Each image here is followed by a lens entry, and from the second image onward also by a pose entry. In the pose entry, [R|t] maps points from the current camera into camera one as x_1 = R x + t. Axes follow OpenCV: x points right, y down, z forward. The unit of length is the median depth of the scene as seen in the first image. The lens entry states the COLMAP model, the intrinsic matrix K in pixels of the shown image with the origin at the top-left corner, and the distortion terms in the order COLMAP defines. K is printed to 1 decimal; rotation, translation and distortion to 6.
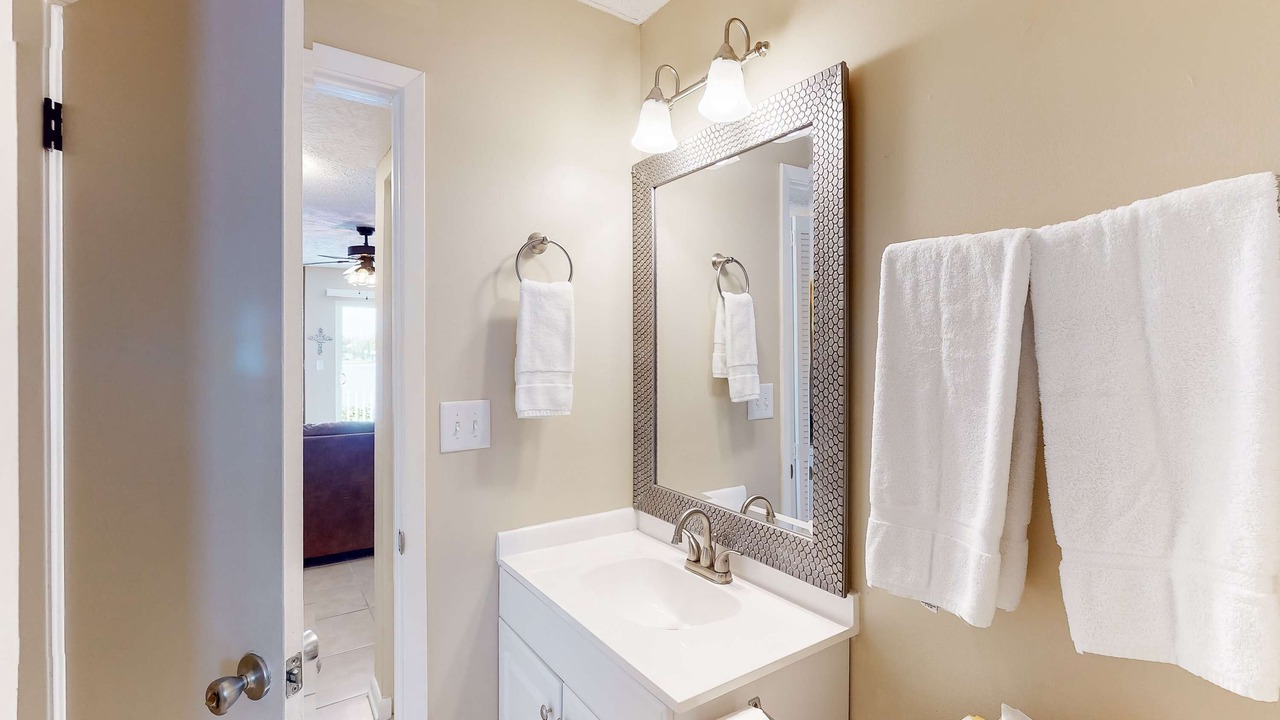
lens RADIAL K [[565.3, 0, 637.7], [0, 565.3, 357.0], [0, 0, 1]] dist [-0.000938, 0.000130]
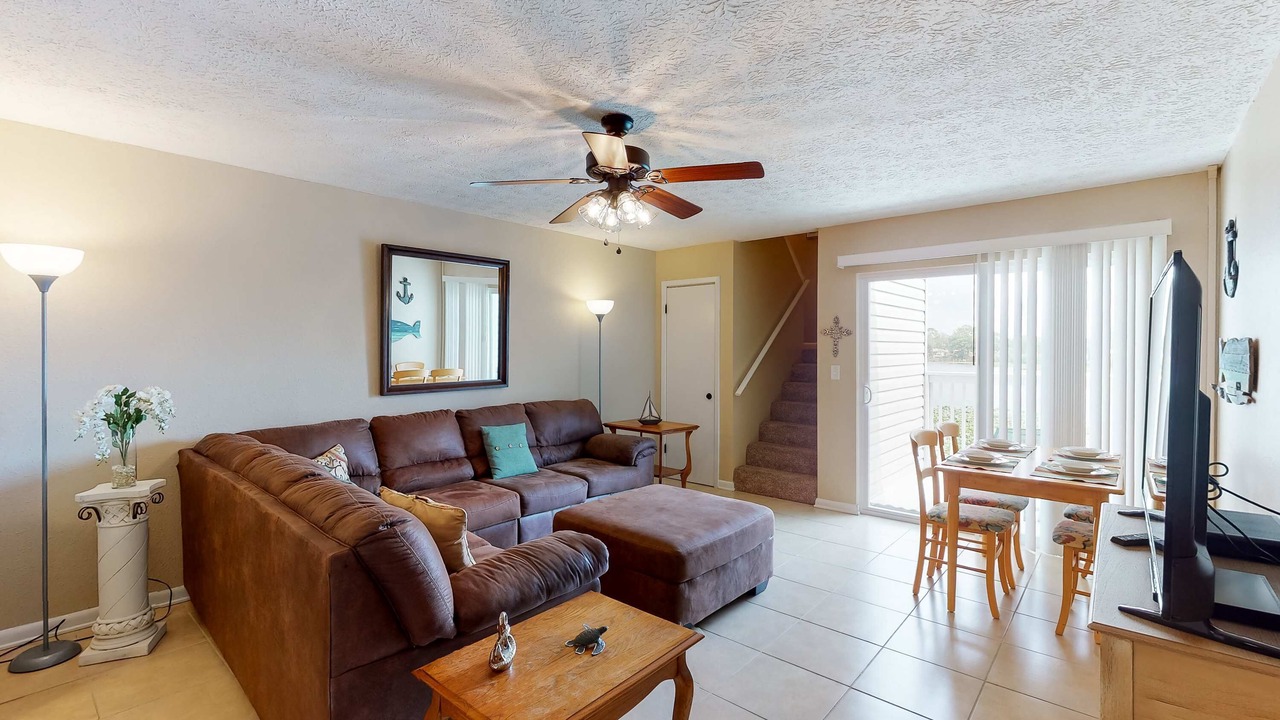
lens RADIAL K [[565.3, 0, 637.7], [0, 565.3, 357.0], [0, 0, 1]] dist [-0.000938, 0.000130]
pose [[0.257152, 0.008990, -0.966329, 0.025975], [-0.009189, 0.999934, 0.006857, -0.006234], [0.966327, 0.007116, 0.257217, 0.602091]]
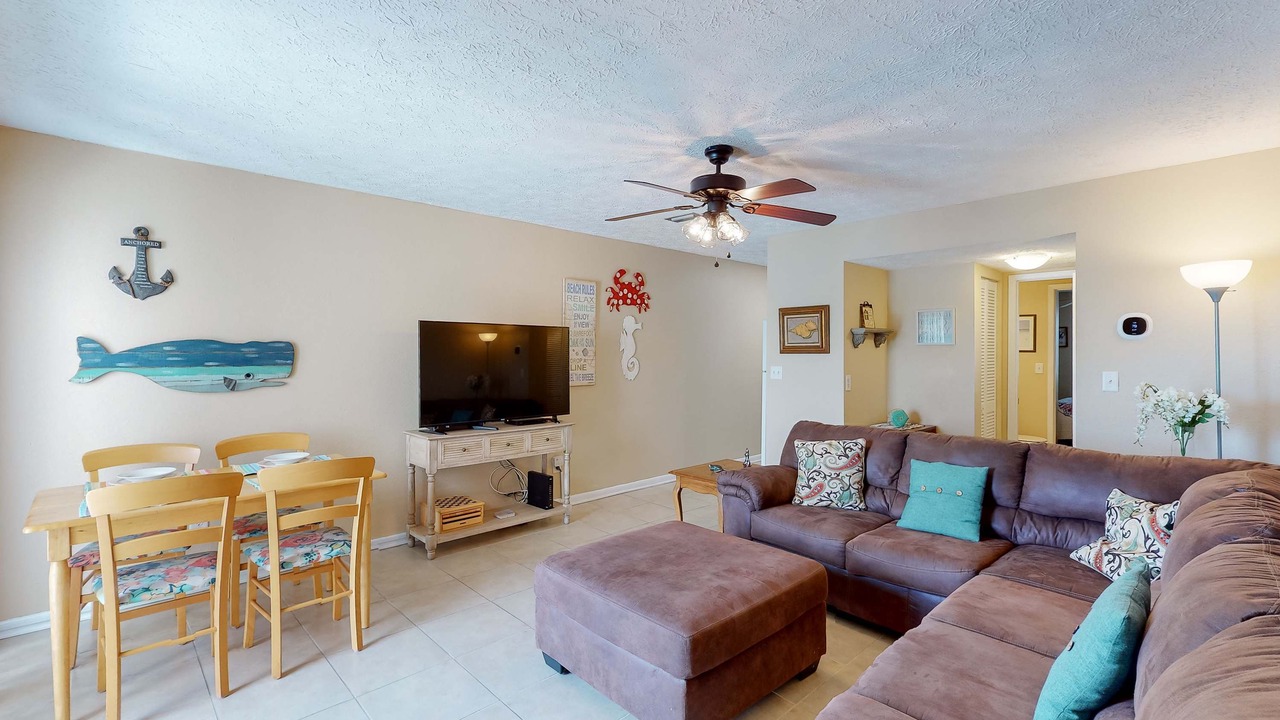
lens RADIAL K [[565.3, 0, 637.7], [0, 565.3, 357.0], [0, 0, 1]] dist [-0.000938, 0.000130]
pose [[-0.156011, -0.014366, 0.987651, -0.718688], [0.006735, 0.999856, 0.015607, -0.010523], [-0.987732, 0.009086, -0.155892, 0.803442]]
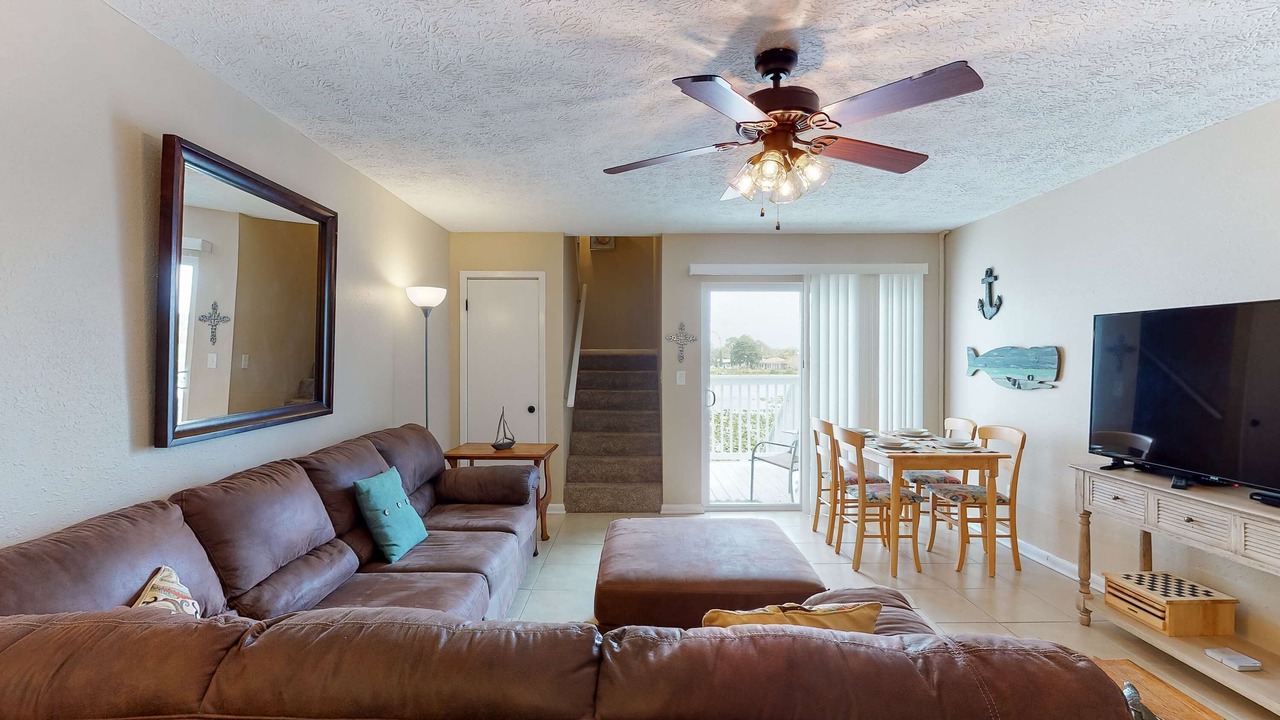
lens RADIAL K [[561.2, 0, 645.3], [0, 561.2, 365.7], [0, 0, 1]] dist [0.000038, 0.000237]
pose [[0.836196, 0.002877, -0.548423, -0.227163], [-0.000978, 0.999992, 0.003754, -0.002390], [0.548430, -0.002603, 0.836193, 0.411023]]
